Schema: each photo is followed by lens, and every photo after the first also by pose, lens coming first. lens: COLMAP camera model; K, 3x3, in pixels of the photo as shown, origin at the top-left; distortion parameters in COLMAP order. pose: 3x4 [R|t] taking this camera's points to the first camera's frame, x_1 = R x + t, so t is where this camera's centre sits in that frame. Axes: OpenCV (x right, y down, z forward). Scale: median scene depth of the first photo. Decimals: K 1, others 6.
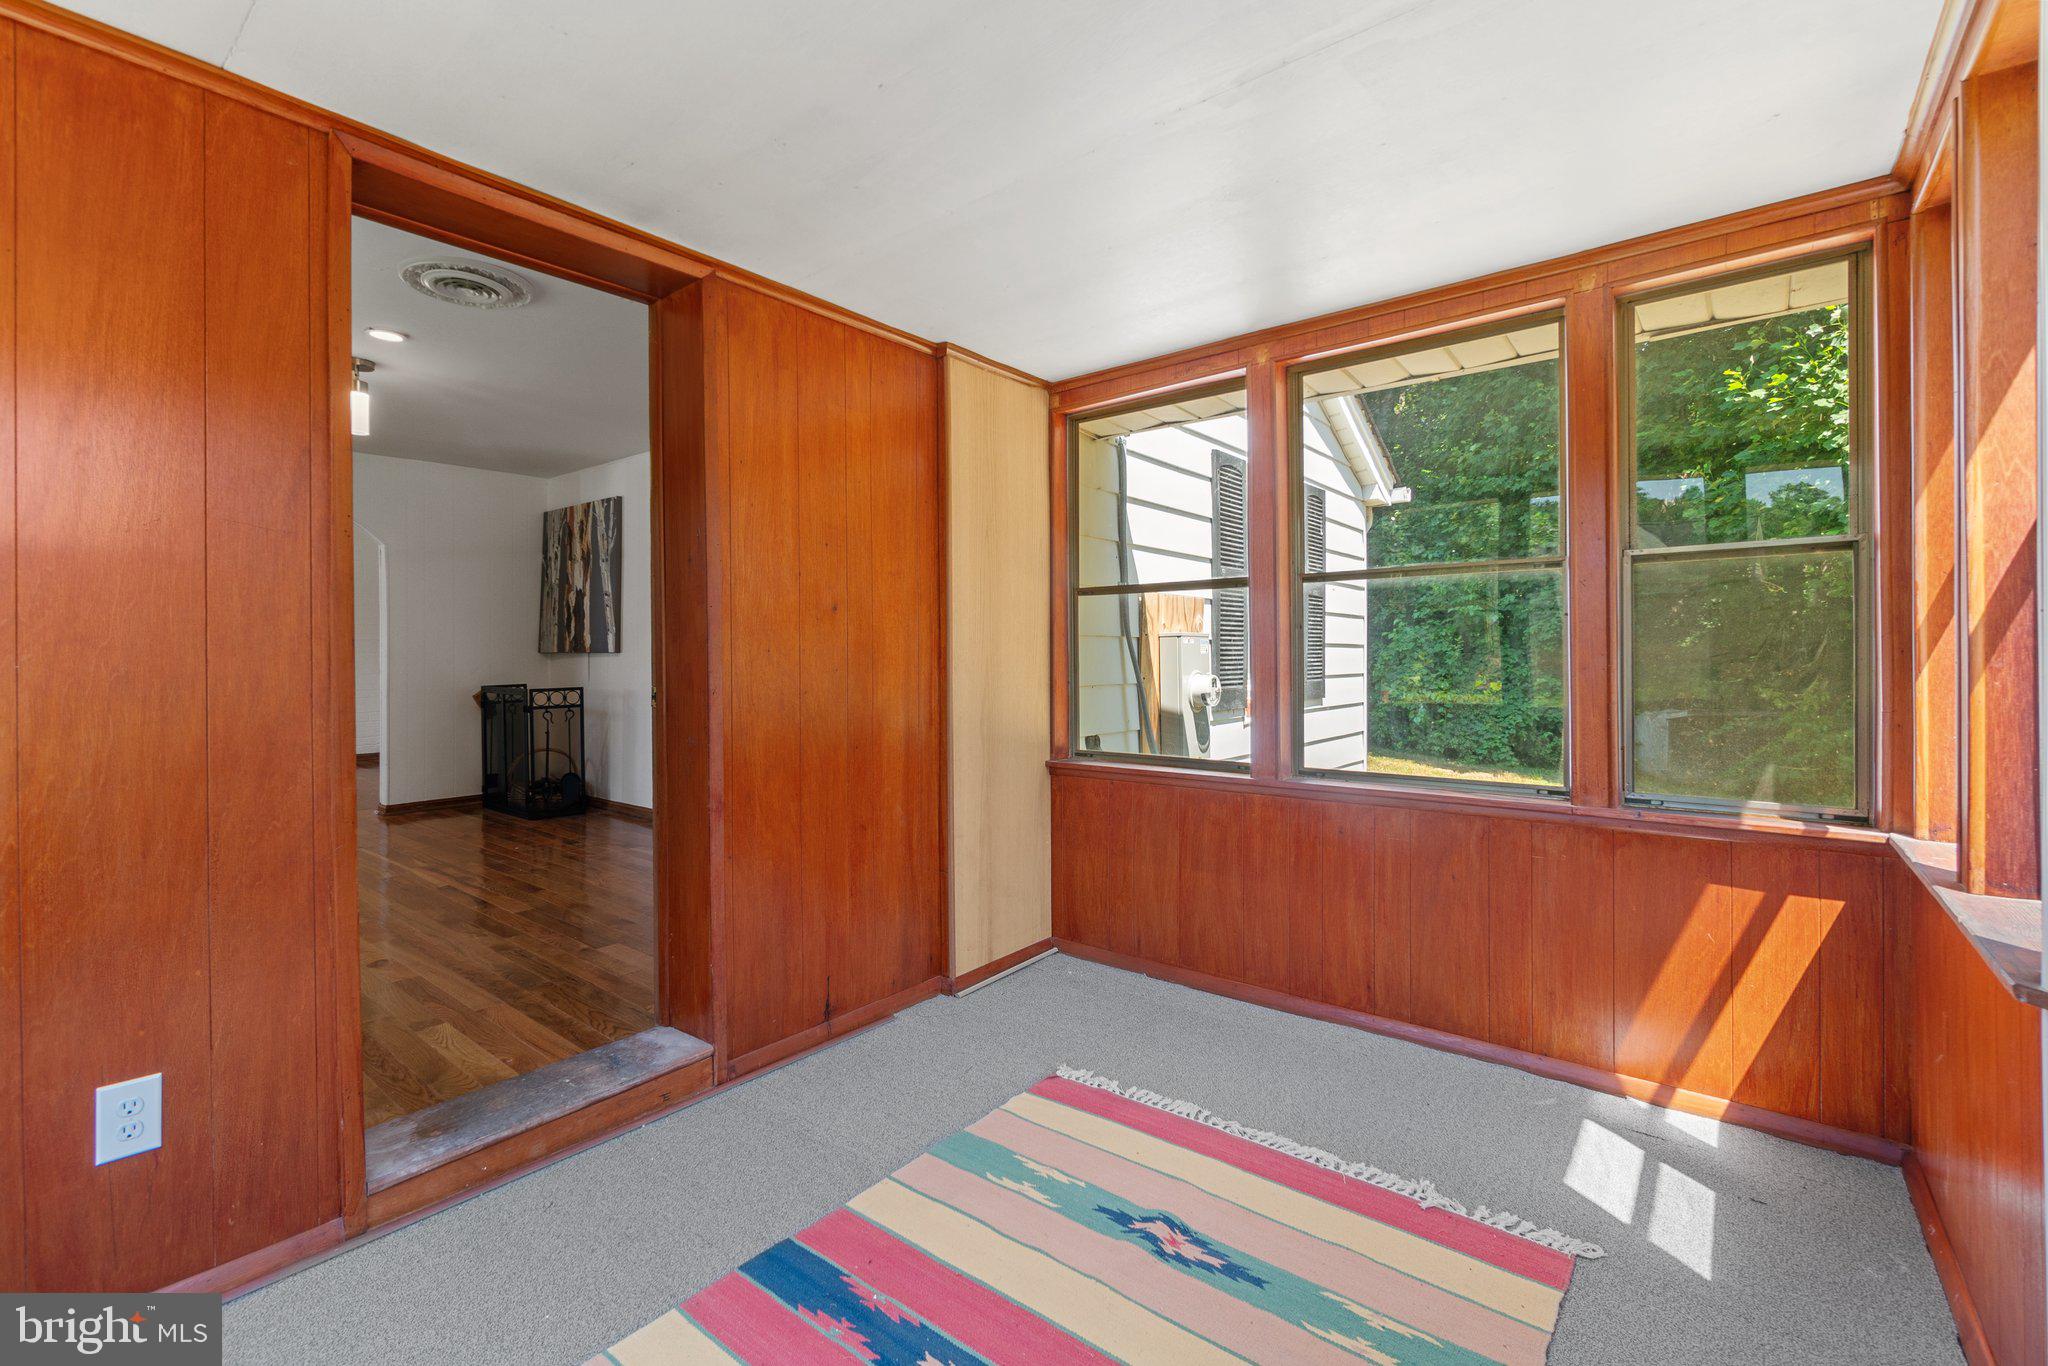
lens RADIAL K [[894.0, 0, 962.3], [0, 894.0, 660.5], [0, 0, 1]] dist [-0.002357, -0.000081]
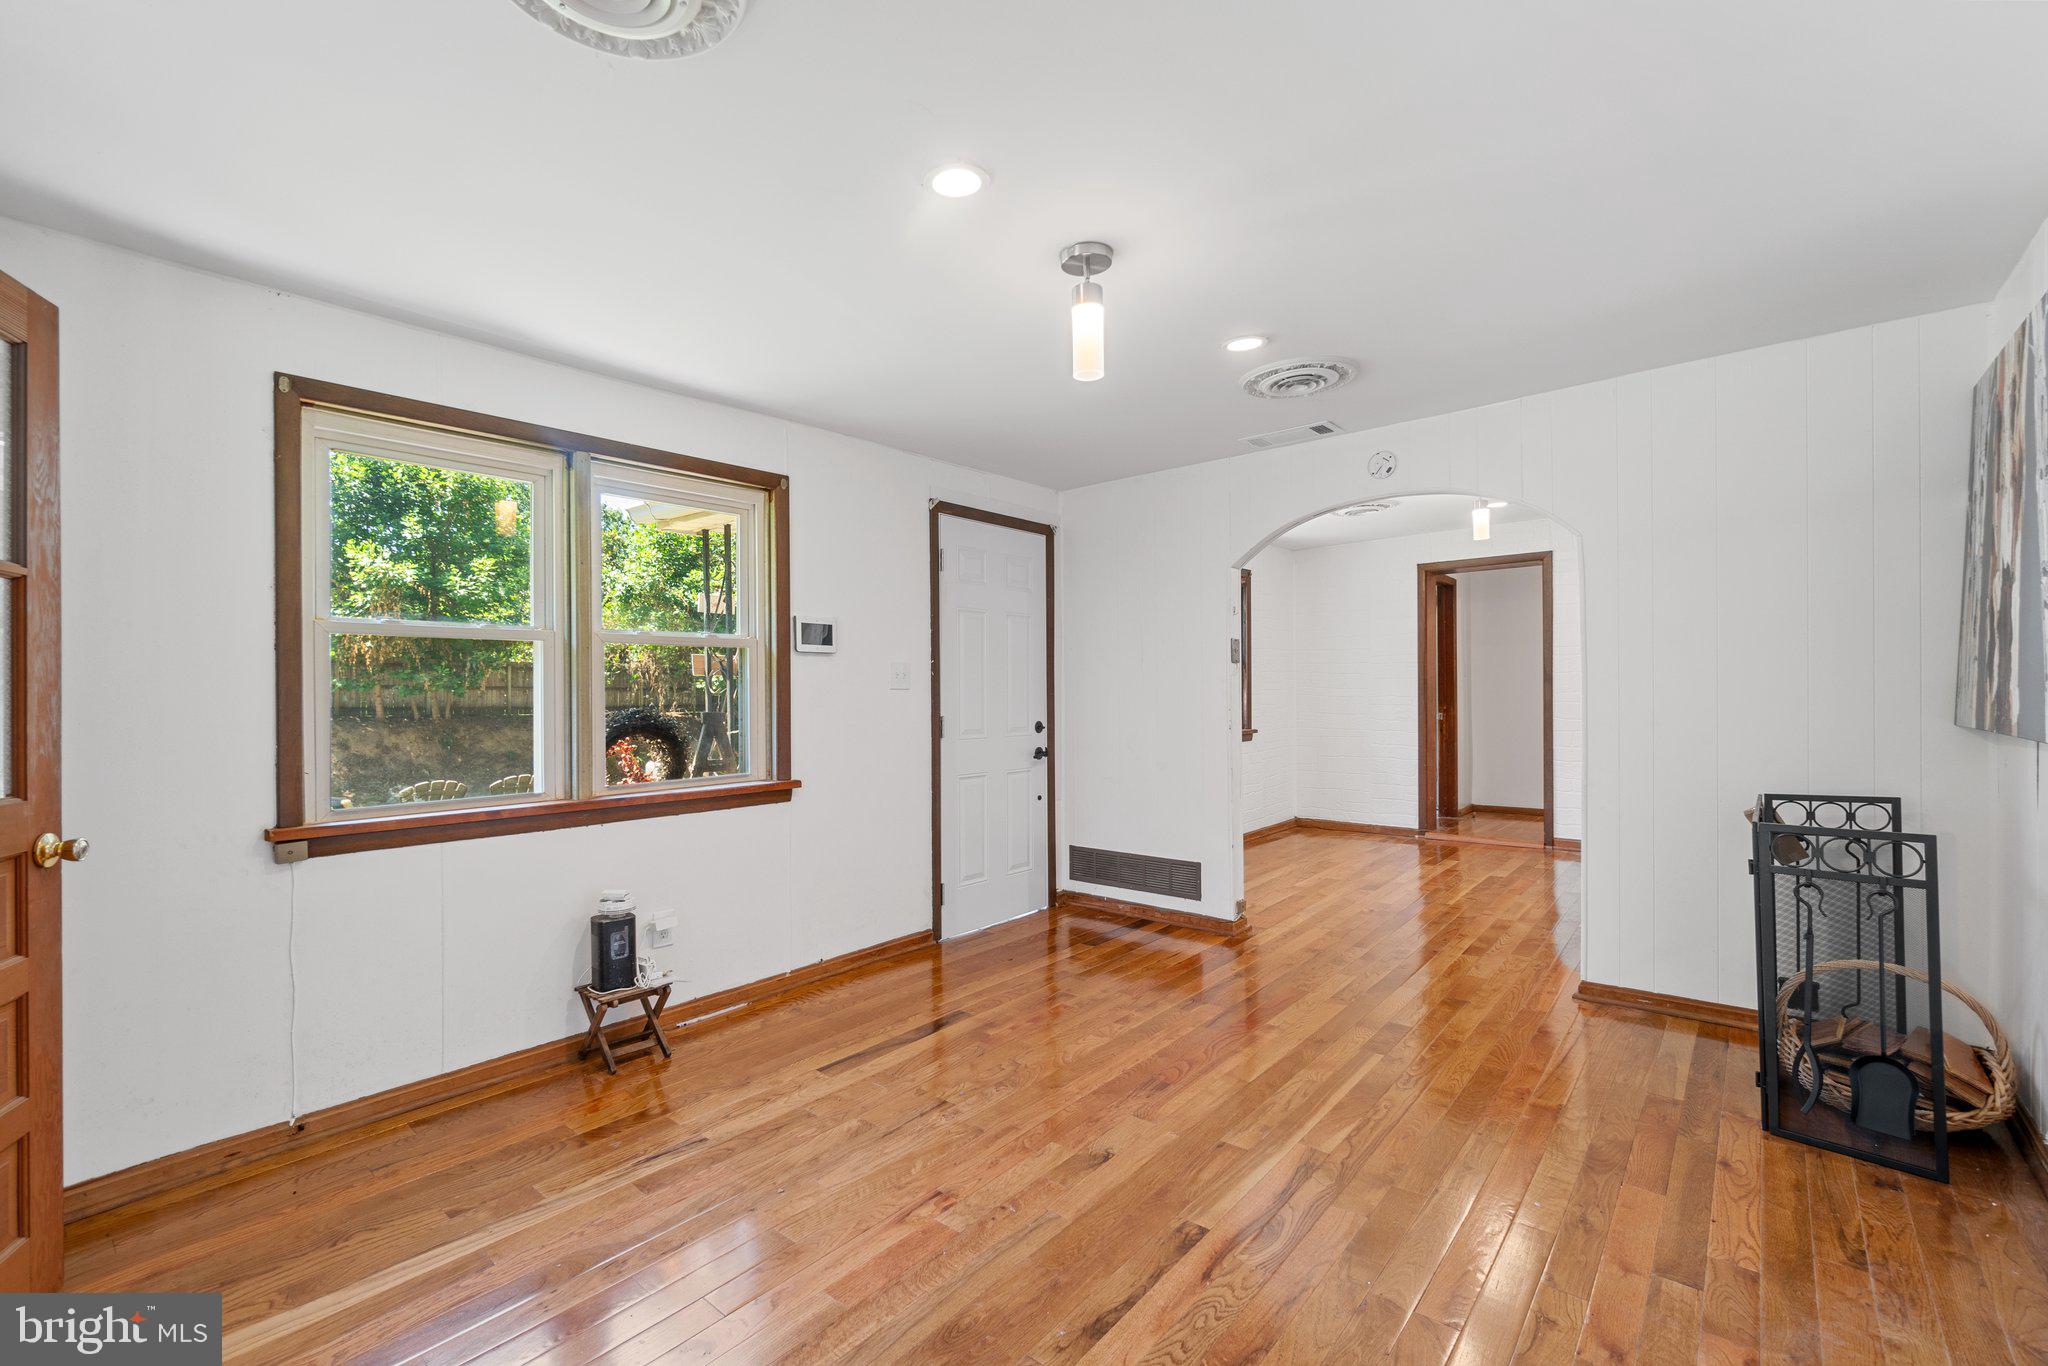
lens RADIAL K [[882.3, 0, 992.8], [0, 882.3, 687.7], [0, 0, 1]] dist [-0.001936, 0.000020]
pose [[-0.010607, -0.002314, -0.999941, -0.058209], [0.006753, 0.999974, -0.002385, -0.031746], [0.999921, -0.006778, -0.010592, 0.605753]]
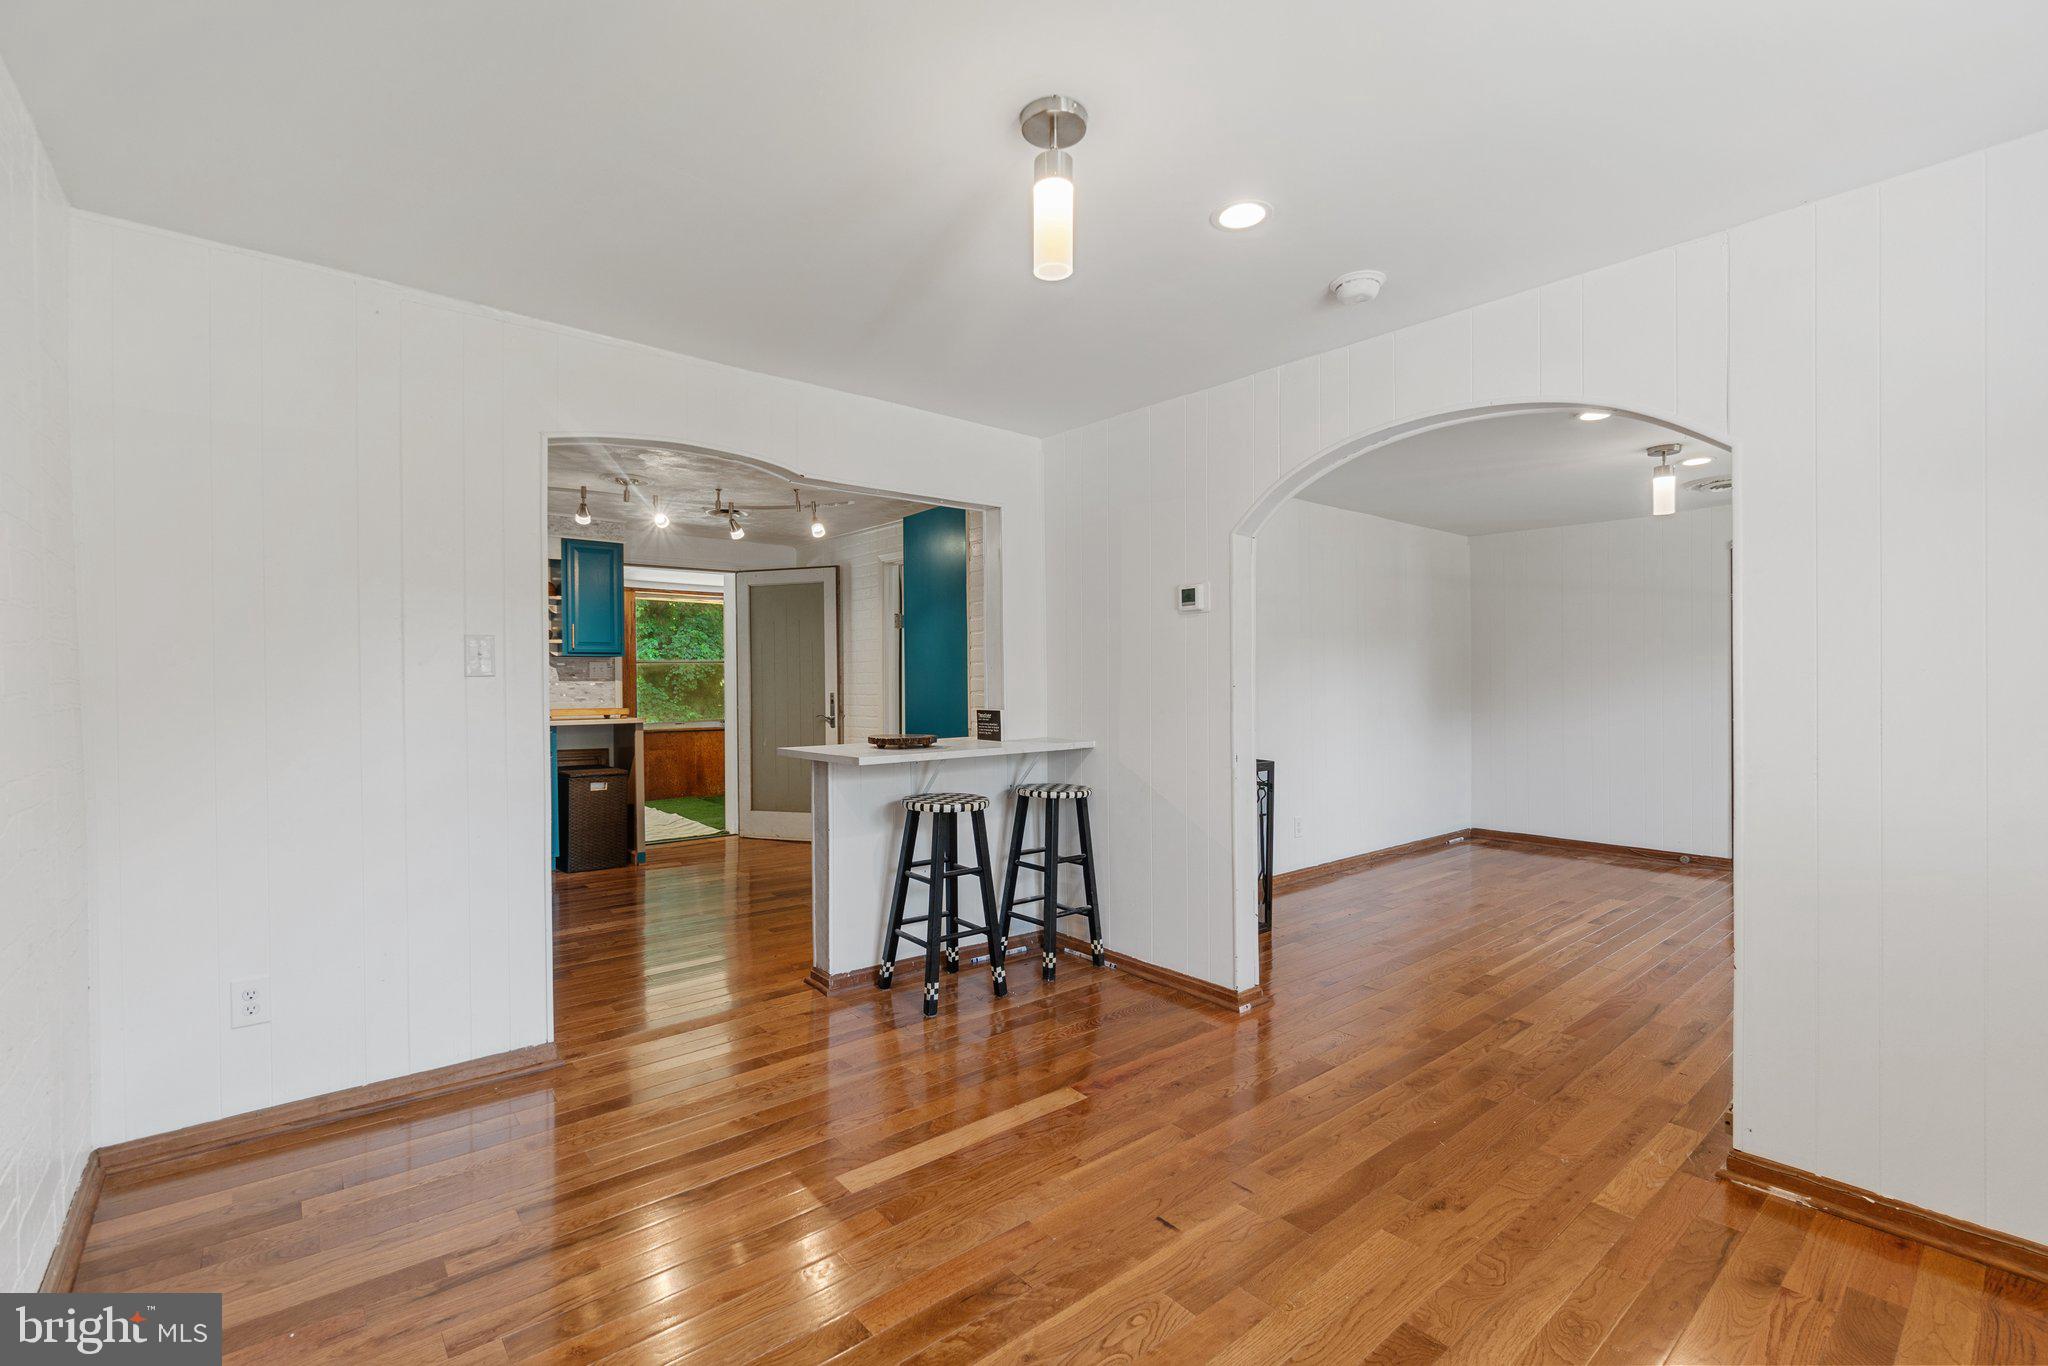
lens RADIAL K [[882.3, 0, 992.8], [0, 882.3, 687.7], [0, 0, 1]] dist [-0.001936, 0.000020]
pose [[0.179336, -0.008331, 0.983753, -1.218729], [0.010543, 0.999923, 0.006546, -0.038334], [-0.983731, 0.009197, 0.179410, 1.043760]]
